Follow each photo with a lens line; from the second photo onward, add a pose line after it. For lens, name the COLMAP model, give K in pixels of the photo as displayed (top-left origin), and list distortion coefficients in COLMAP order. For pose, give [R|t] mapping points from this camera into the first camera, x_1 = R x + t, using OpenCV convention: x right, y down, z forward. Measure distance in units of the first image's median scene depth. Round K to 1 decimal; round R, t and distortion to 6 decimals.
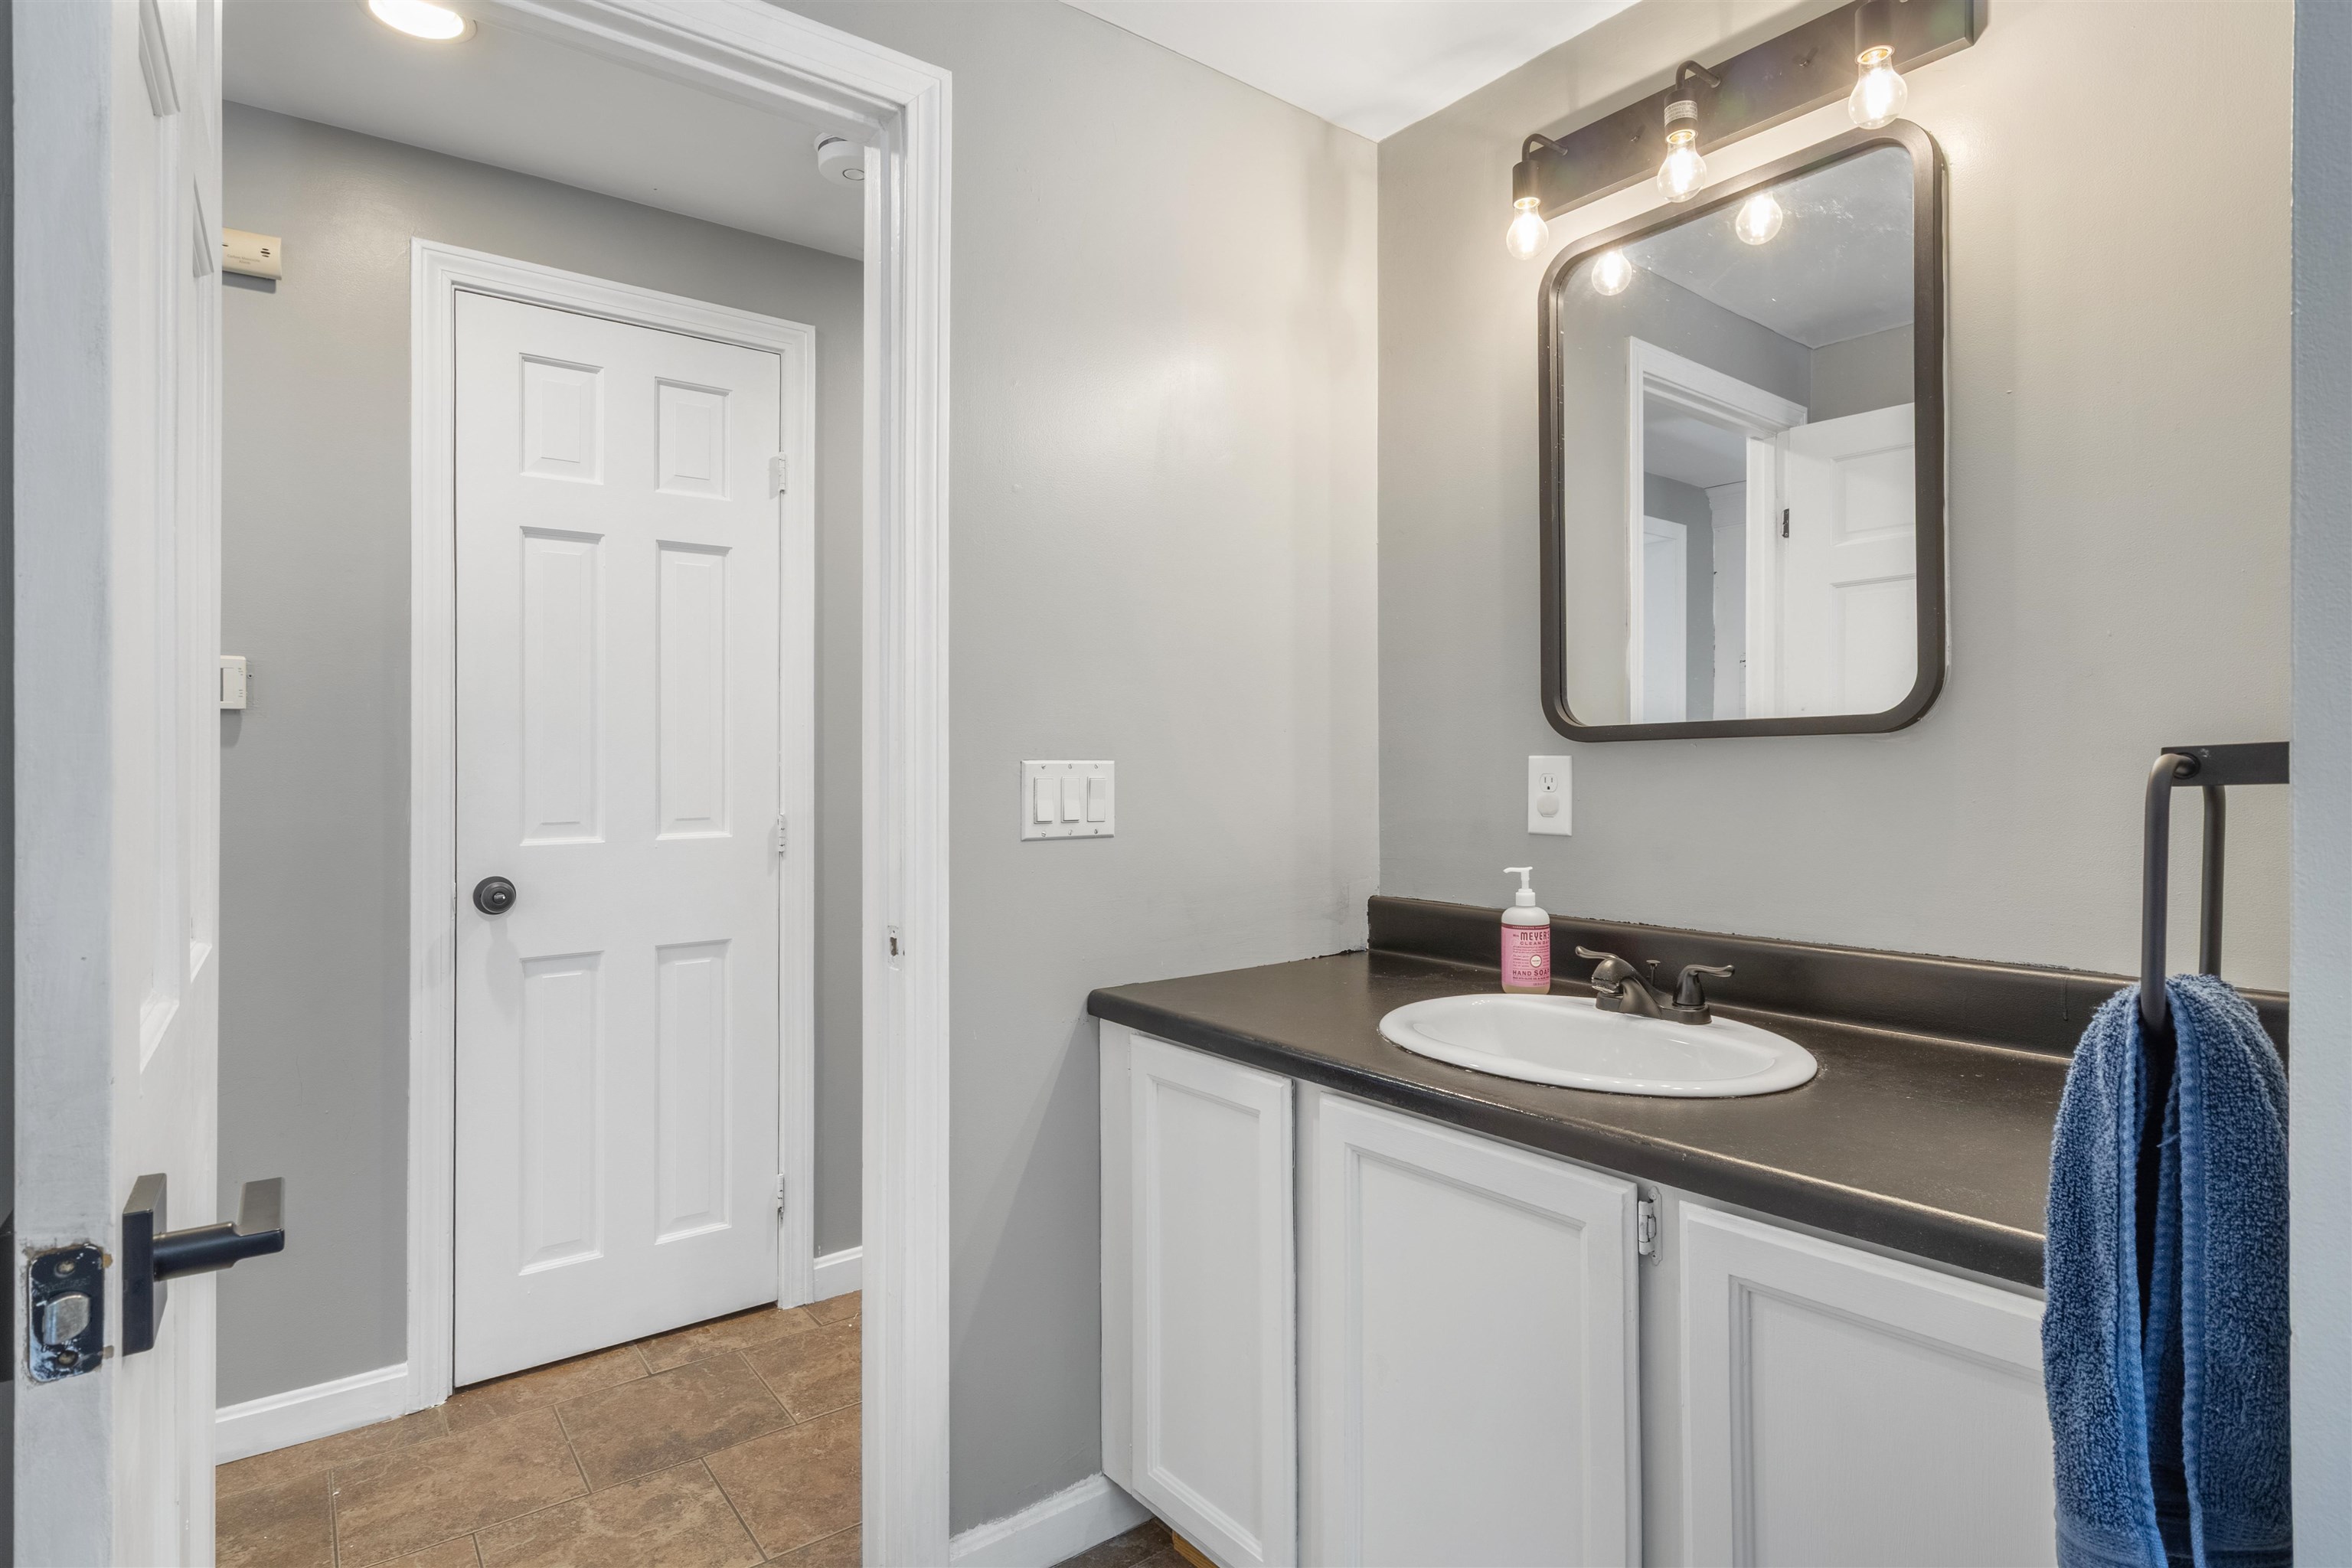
lens RADIAL K [[1189.2, 0, 1191.7], [0, 1189.2, 772.3], [0, 0, 1]] dist [-0.020592, 0.007054]
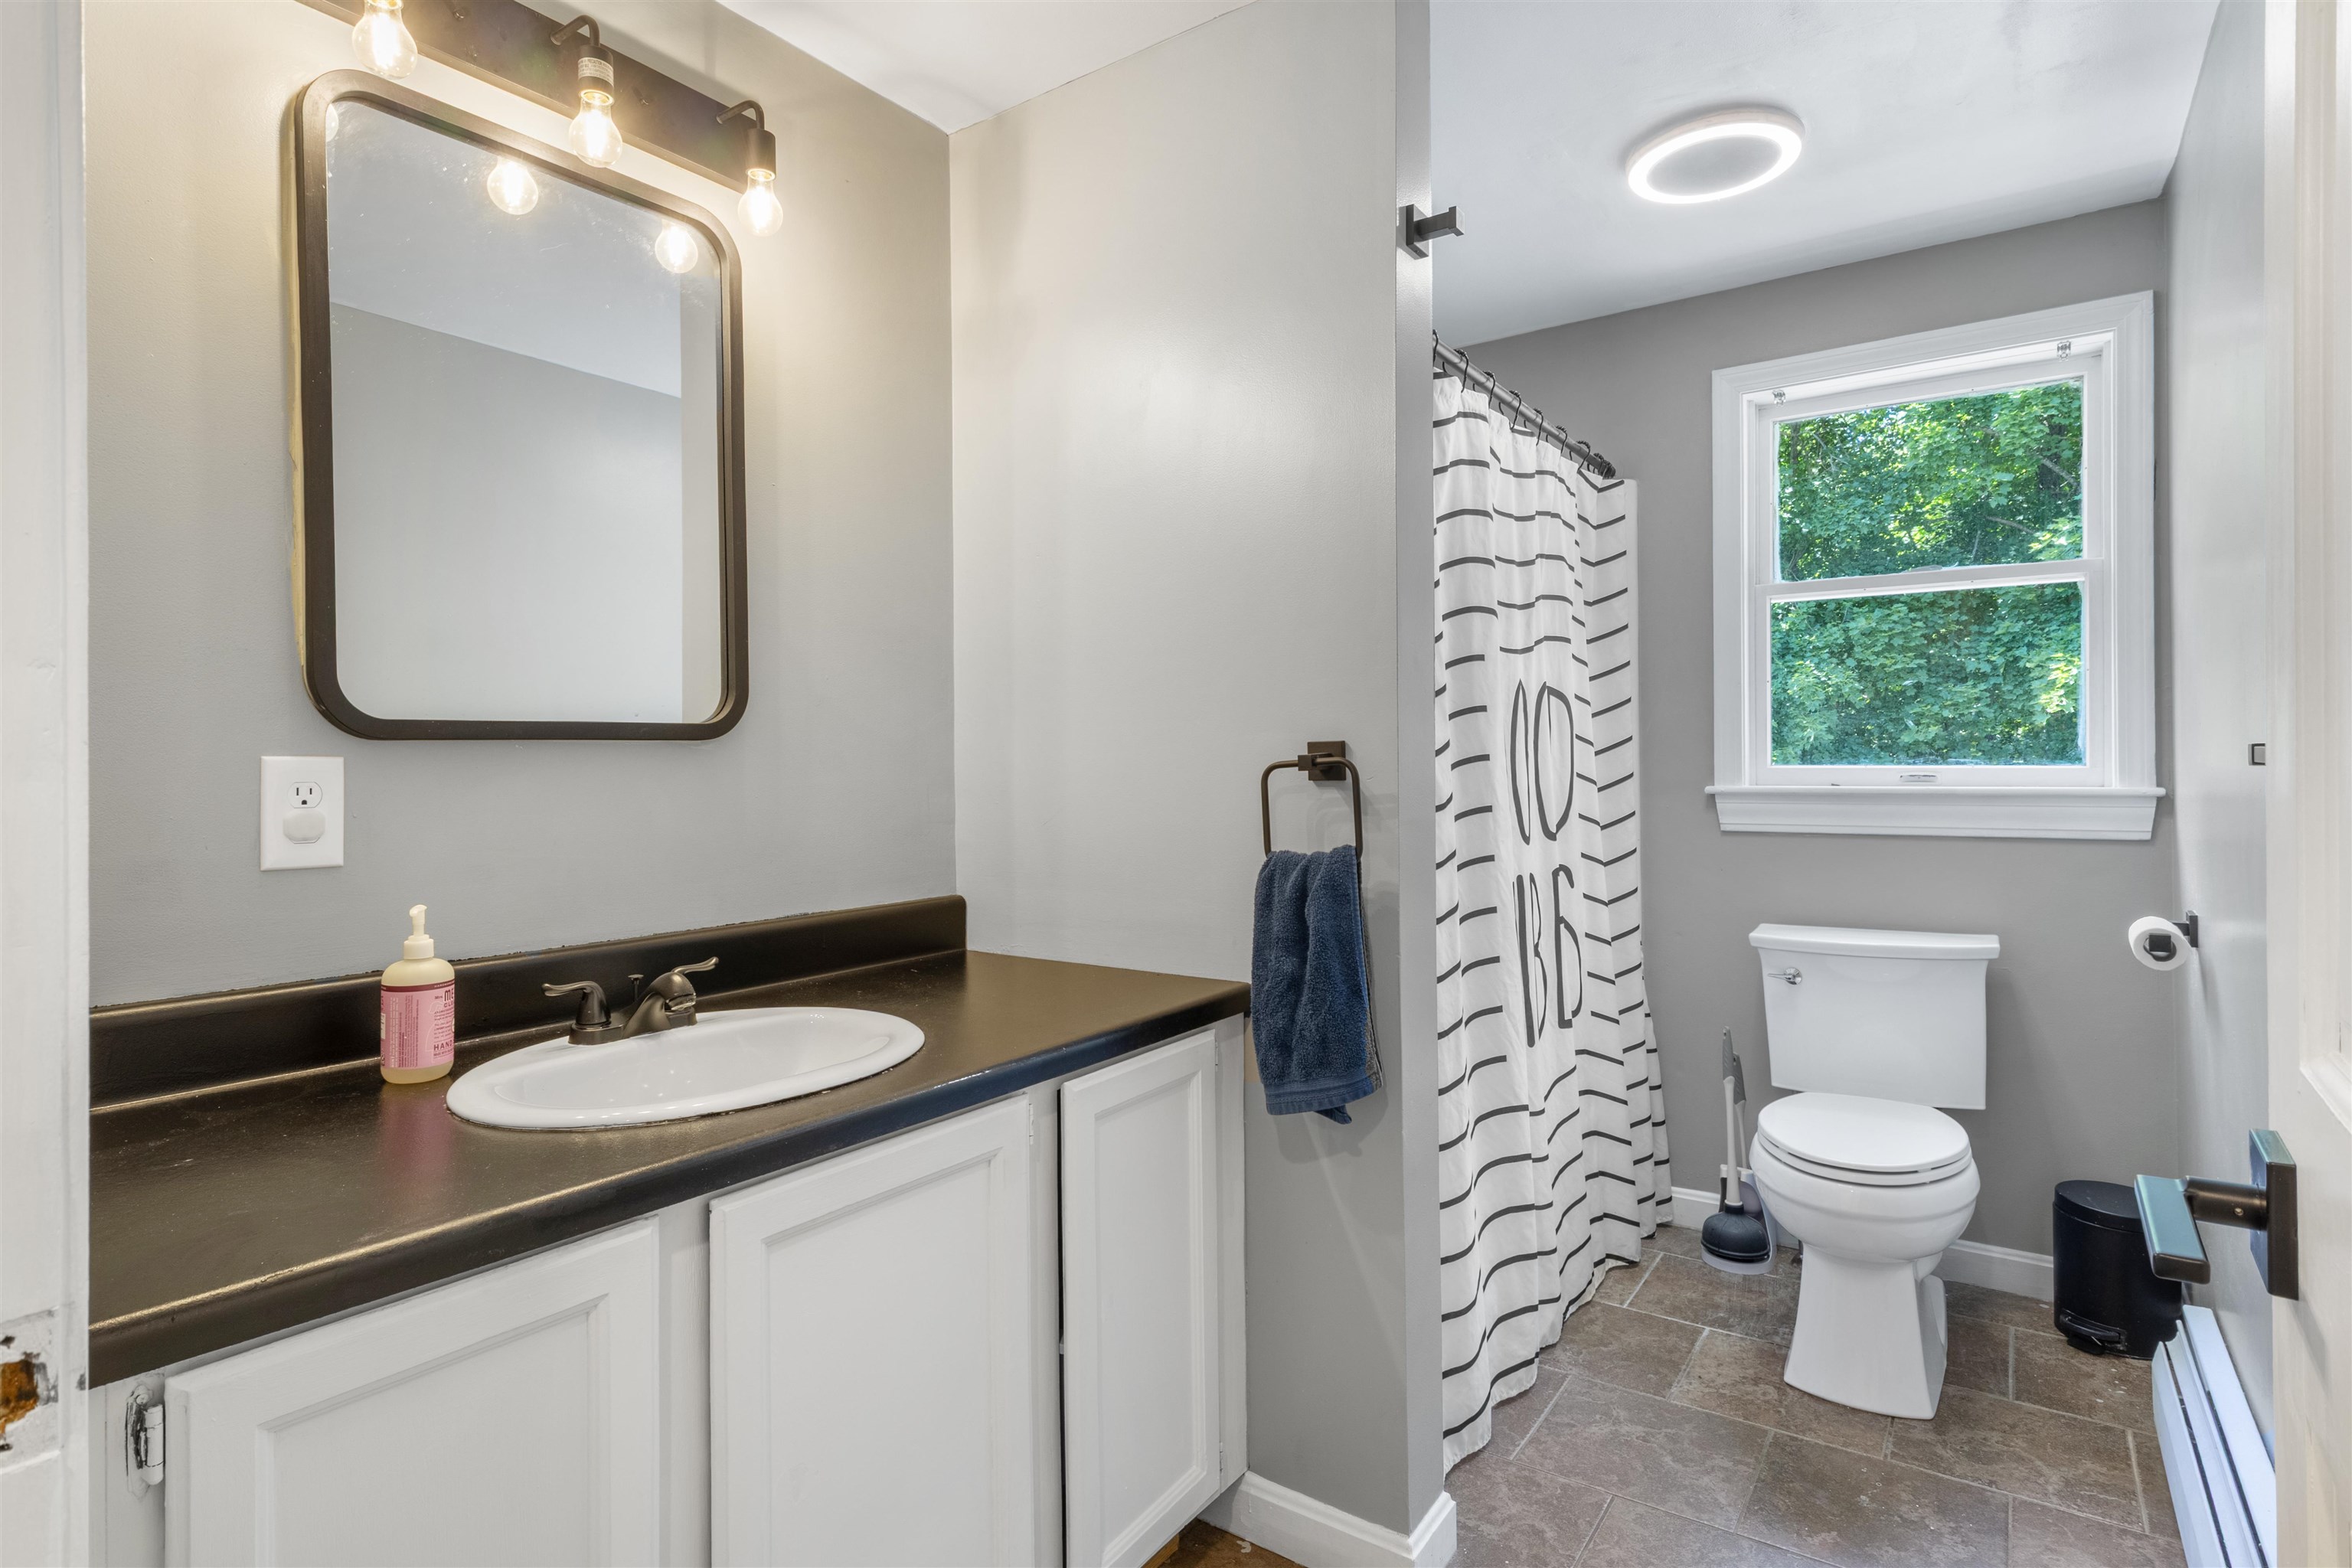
lens RADIAL K [[1189.2, 0, 1184.0], [0, 1189.2, 778.9], [0, 0, 1]] dist [-0.020592, 0.007054]
pose [[-0.306364, 0.004933, 0.951902, -0.558716], [0.021638, 0.999764, 0.001783, 0.010276], [-0.951668, 0.021144, -0.306399, 0.771651]]
